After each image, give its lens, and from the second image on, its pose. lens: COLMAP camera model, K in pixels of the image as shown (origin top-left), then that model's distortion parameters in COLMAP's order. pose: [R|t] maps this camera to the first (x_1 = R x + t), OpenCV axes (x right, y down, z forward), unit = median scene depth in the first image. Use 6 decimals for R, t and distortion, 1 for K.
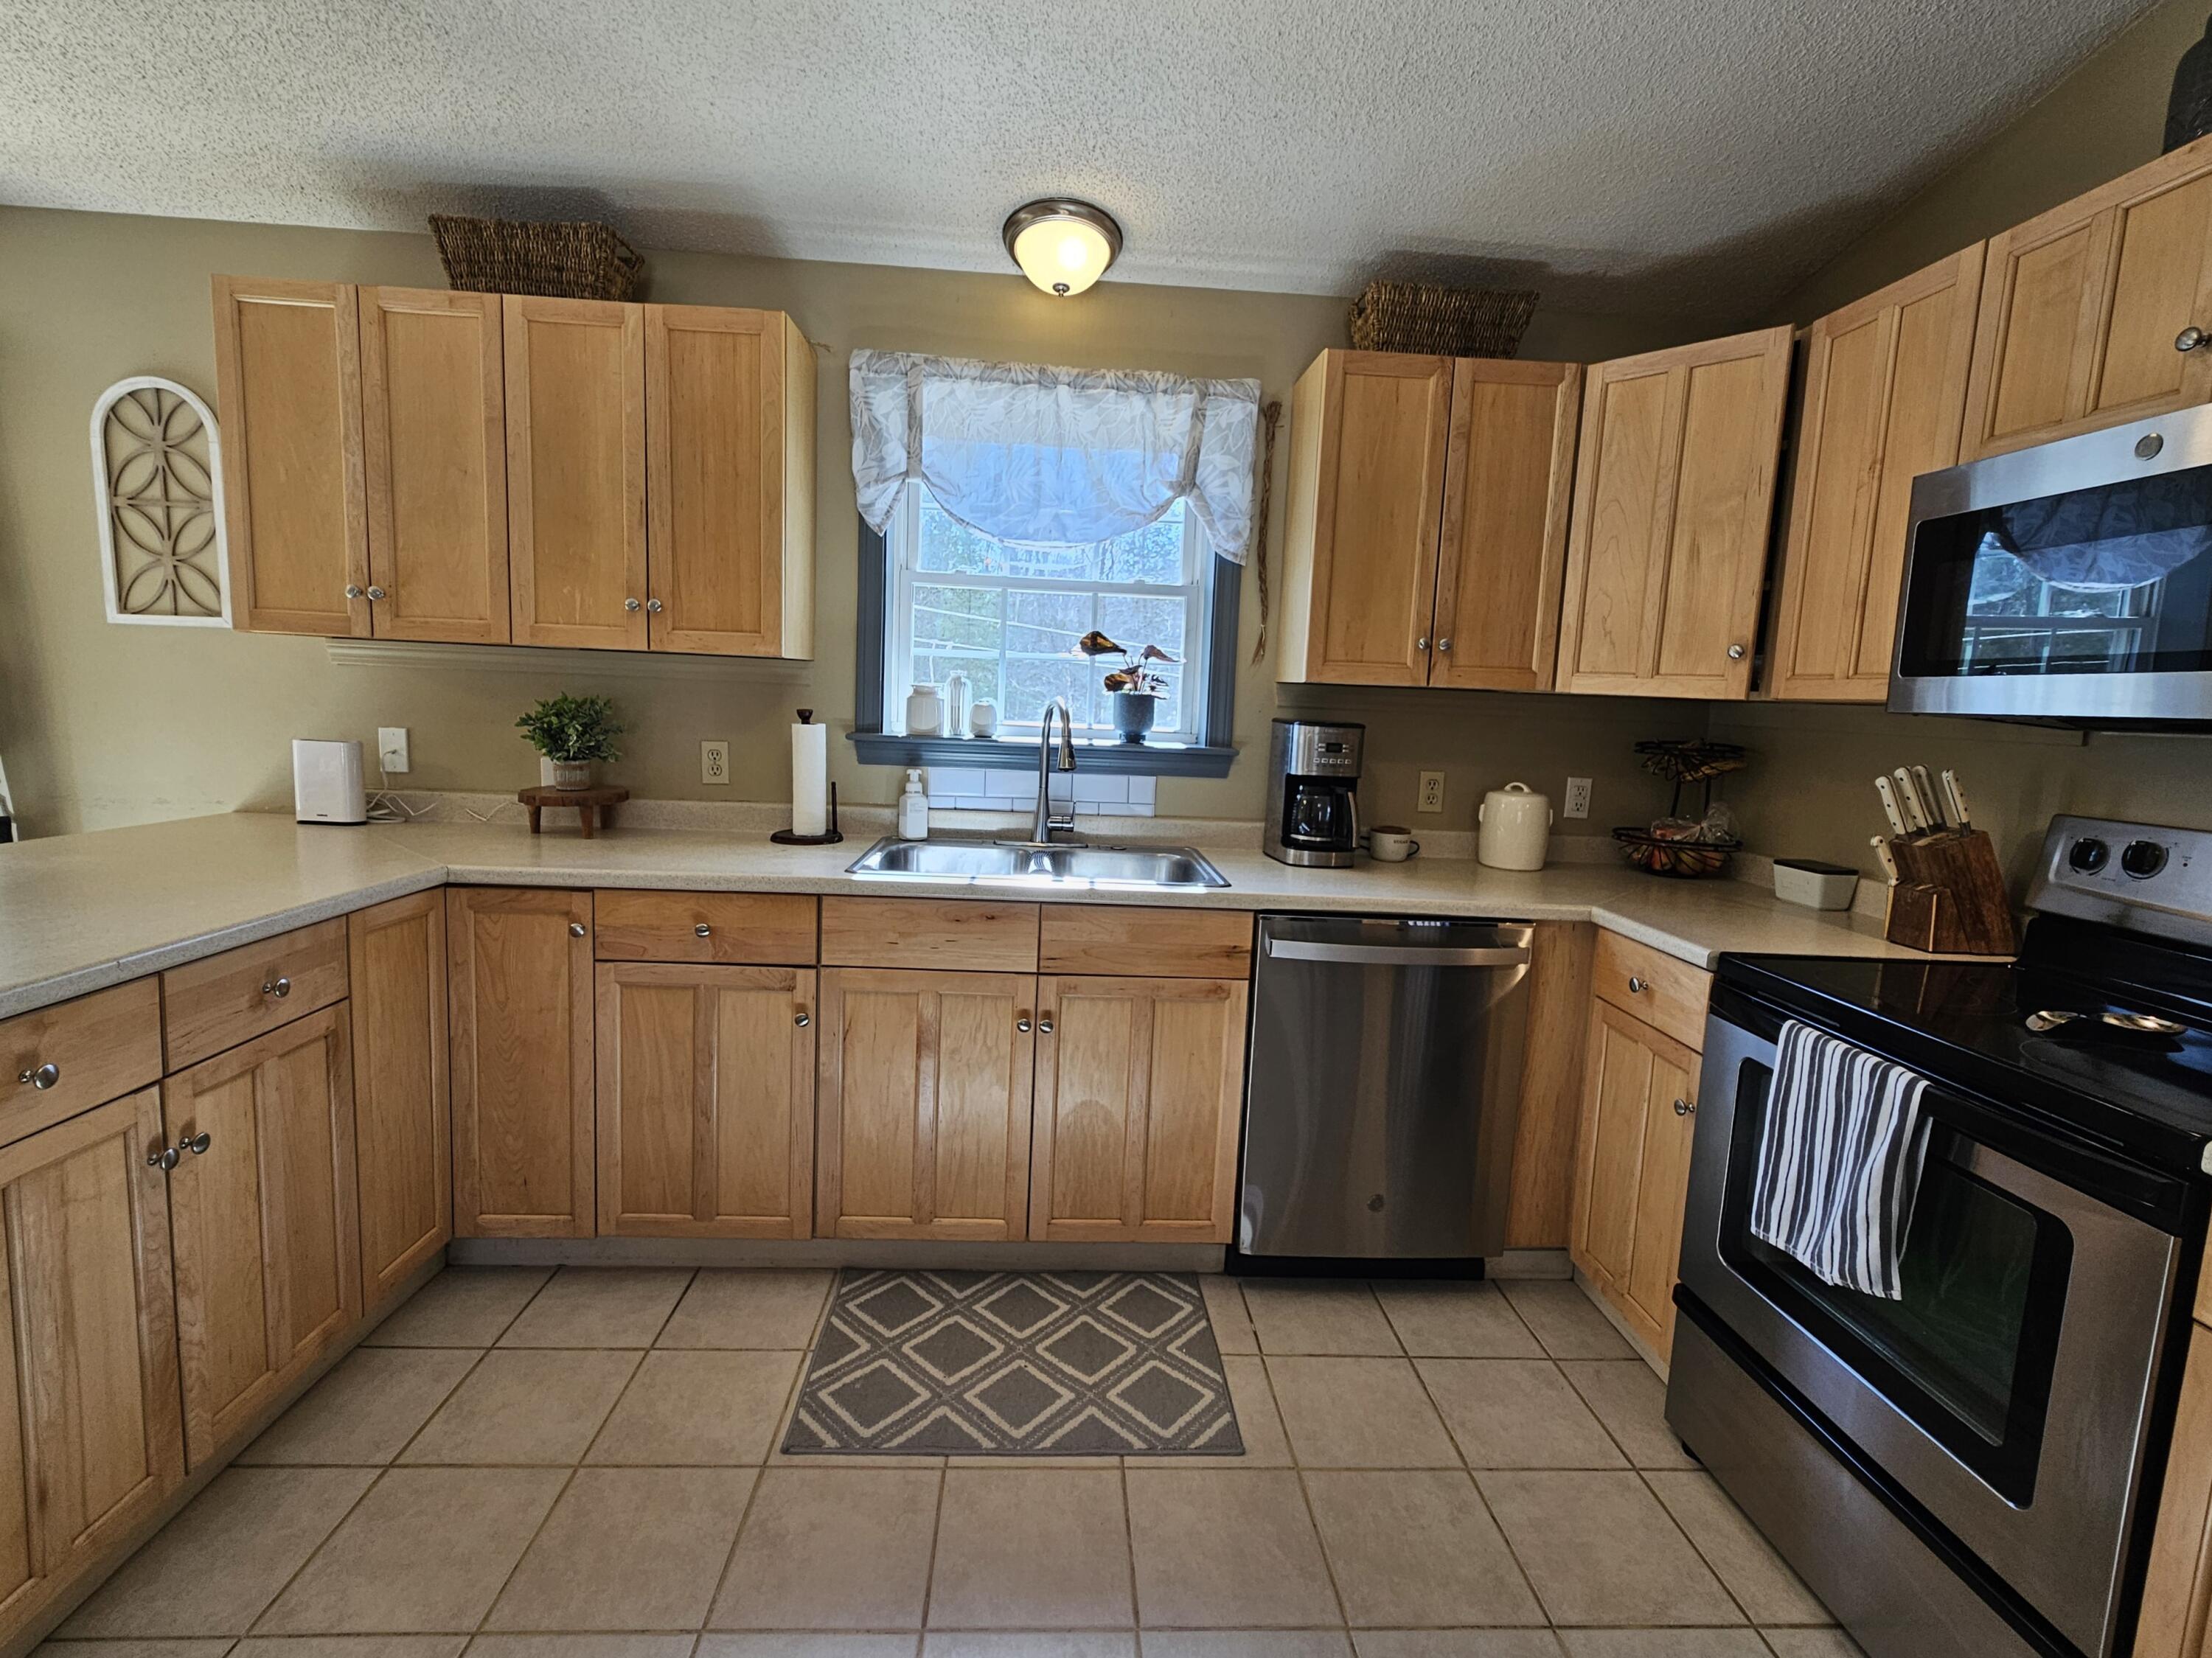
lens RADIAL K [[944.8, 0, 1106.0], [0, 944.8, 829.0], [0, 0, 1]] dist [0.000054, 0.000196]
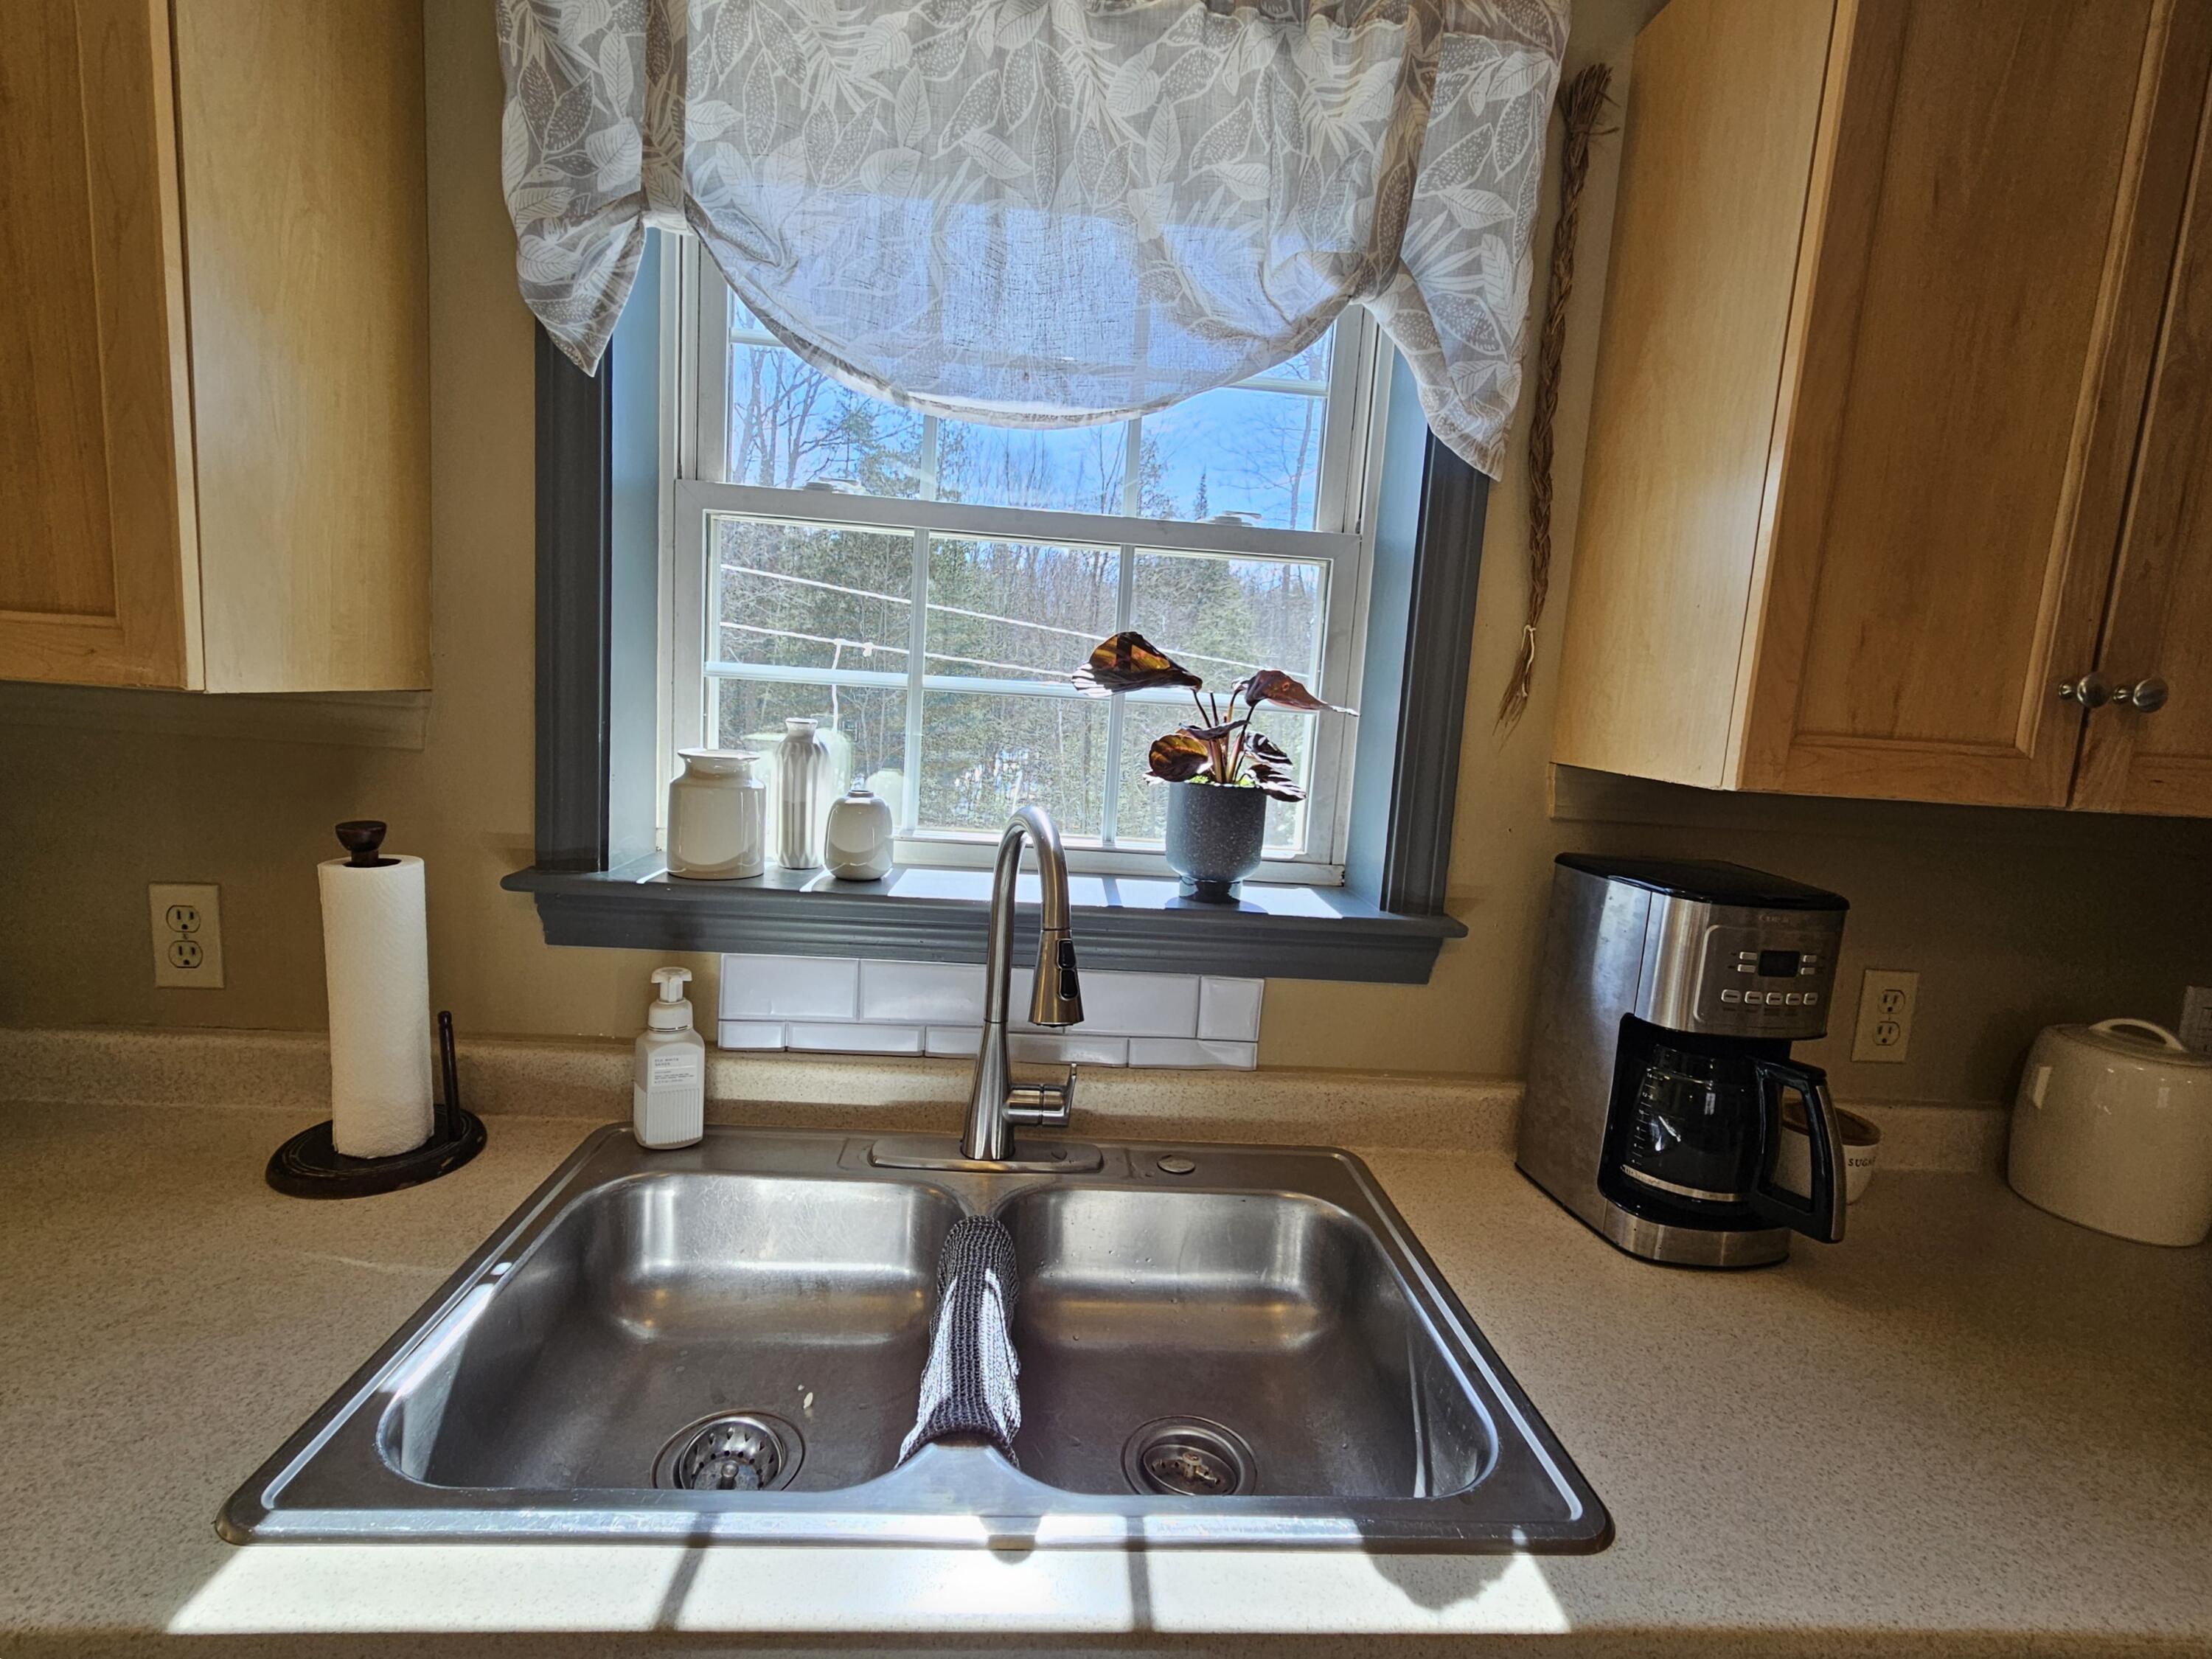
lens RADIAL K [[915.3, 0, 1090.2], [0, 915.3, 829.2], [0, 0, 1]] dist [0.000175, 0.000048]
pose [[0.999742, 0.020332, 0.010086, -0.031749], [-0.020353, 0.999791, 0.001983, -0.125941], [-0.010044, -0.002188, 0.999947, 0.608863]]
